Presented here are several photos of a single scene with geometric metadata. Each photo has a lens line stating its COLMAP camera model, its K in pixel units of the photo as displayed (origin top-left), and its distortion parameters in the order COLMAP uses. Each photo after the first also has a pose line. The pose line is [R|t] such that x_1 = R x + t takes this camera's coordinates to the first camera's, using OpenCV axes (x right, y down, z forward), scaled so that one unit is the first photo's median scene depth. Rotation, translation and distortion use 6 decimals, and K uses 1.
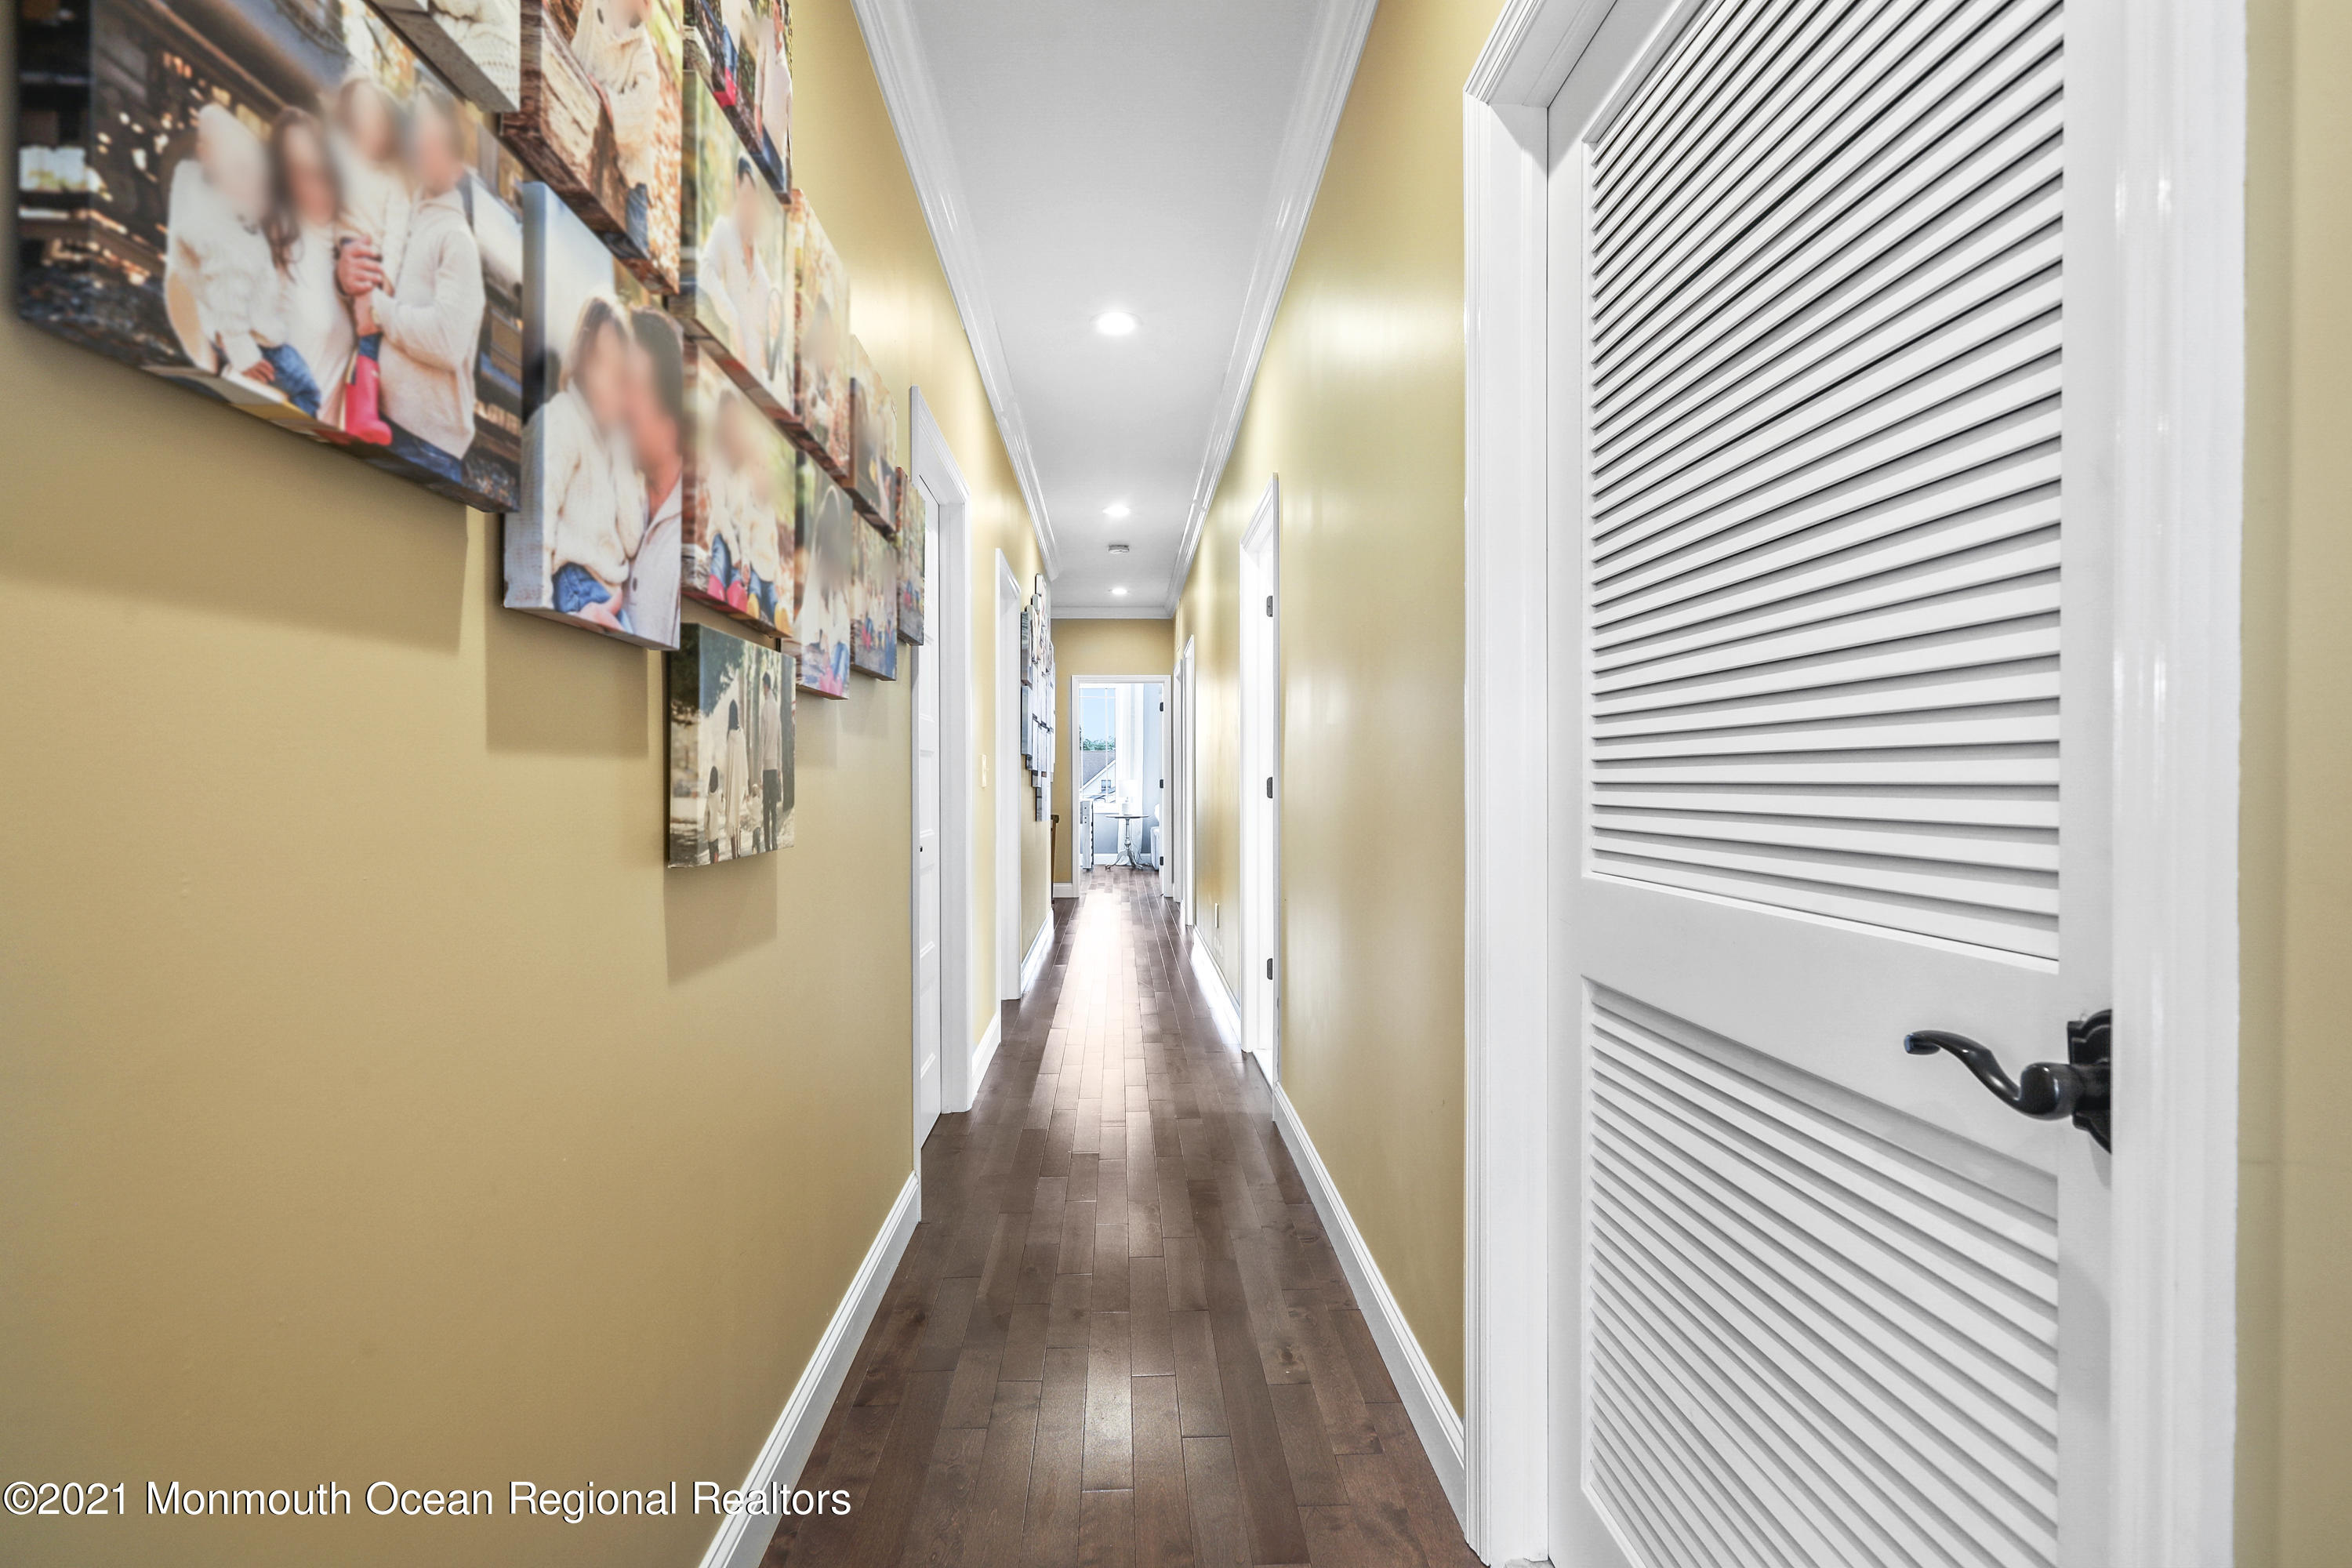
lens RADIAL K [[1059.5, 0, 1177.4], [0, 1059.5, 780.3], [0, 0, 1]] dist [-0.005288, 0.003732]
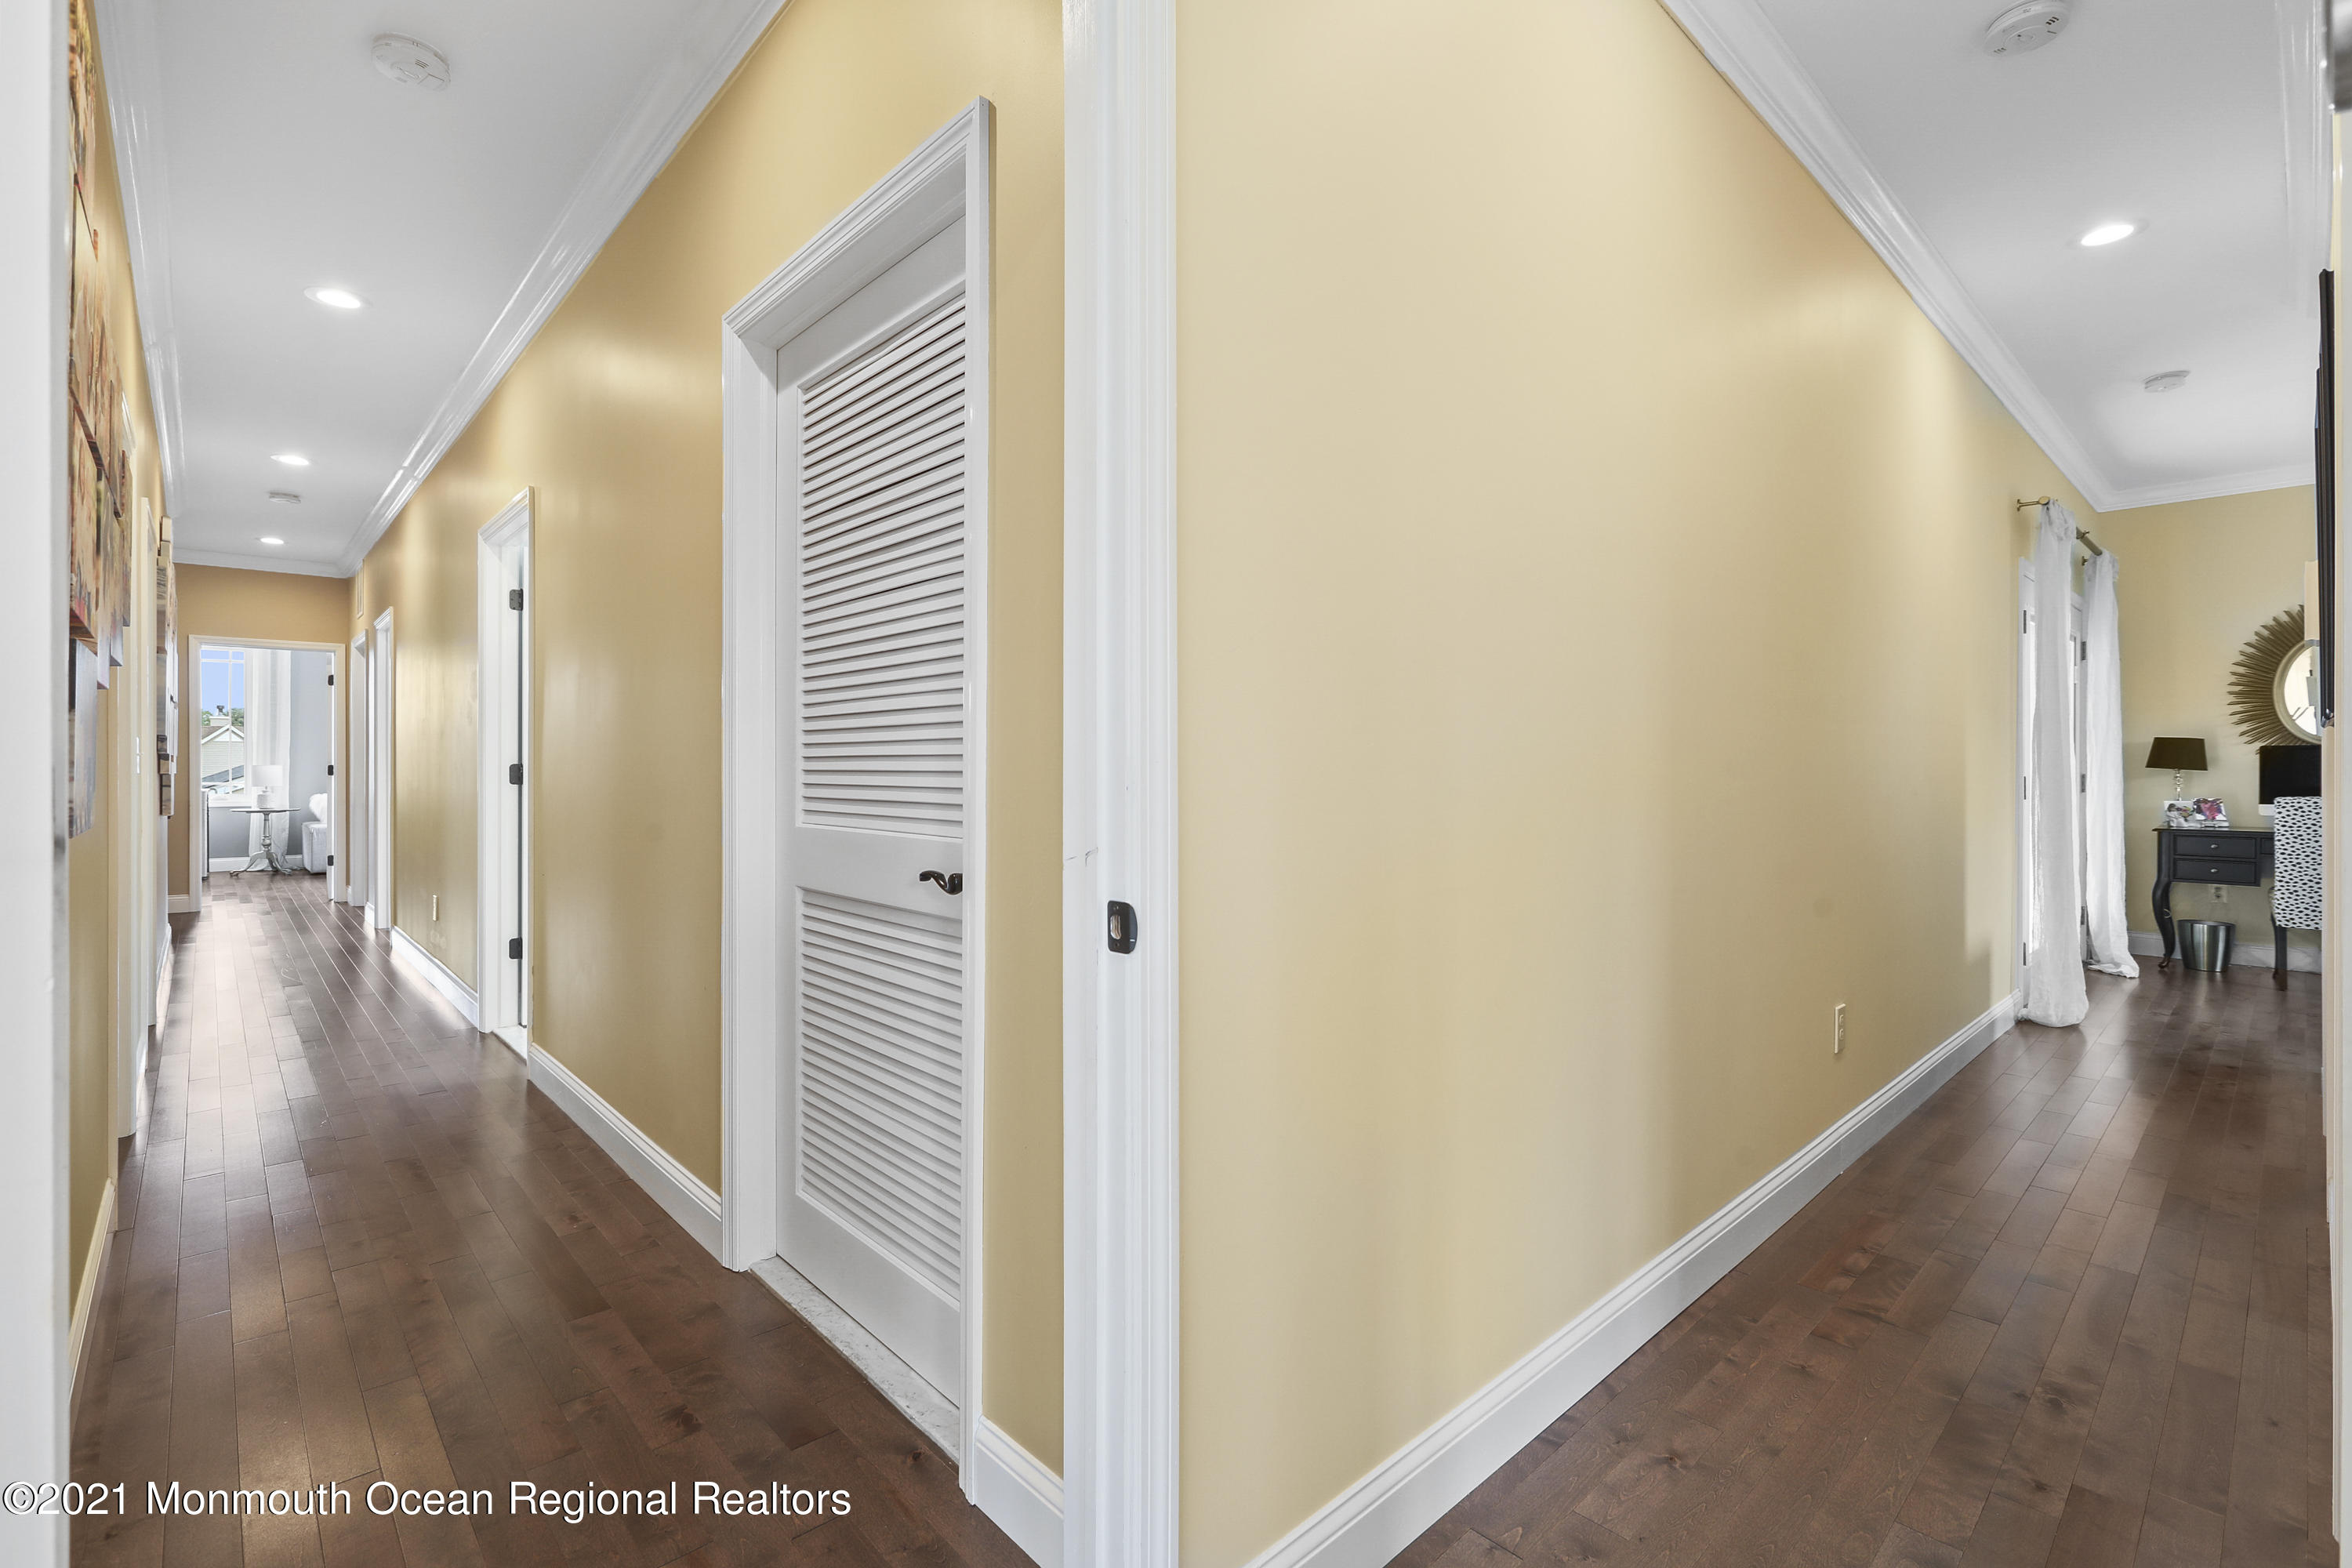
lens RADIAL K [[1059.5, 0, 1180.0], [0, 1059.5, 768.1], [0, 0, 1]] dist [-0.005288, 0.003732]
pose [[0.771457, 0.000493, 0.636281, -0.040644], [-0.001713, 0.999998, 0.001303, -0.000723], [-0.636279, -0.002096, 0.771456, -0.127792]]
